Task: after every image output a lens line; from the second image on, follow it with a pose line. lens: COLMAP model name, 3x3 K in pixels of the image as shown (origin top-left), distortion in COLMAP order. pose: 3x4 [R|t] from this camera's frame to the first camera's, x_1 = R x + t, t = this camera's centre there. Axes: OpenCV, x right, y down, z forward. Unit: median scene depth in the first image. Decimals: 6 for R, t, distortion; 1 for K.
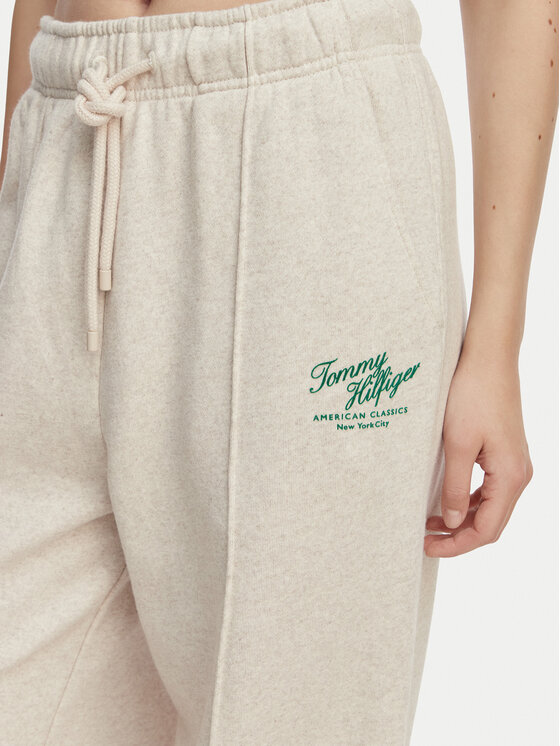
lens RADIAL K [[1175.0, 0, 256.8], [0, 1175.0, 380.6], [0, 0, 1]] dist [0.062775, 0.000000]
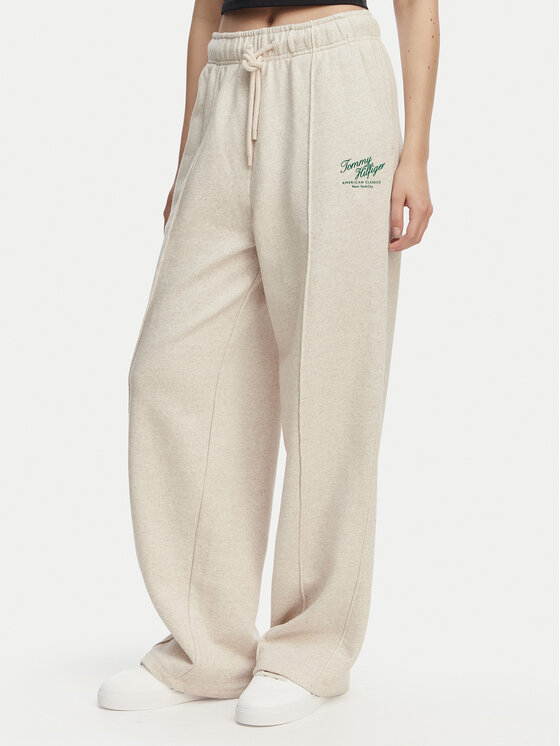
lens RADIAL K [[1175.0, 0, 281.7], [0, 1175.0, 373.0], [0, 0, 1]] dist [0.062775, 0.000000]
pose [[0.999439, -0.022583, 0.024713, -0.145498], [0.025385, 0.992486, -0.119695, 0.703384], [-0.021824, 0.120255, 0.992503, -1.366495]]
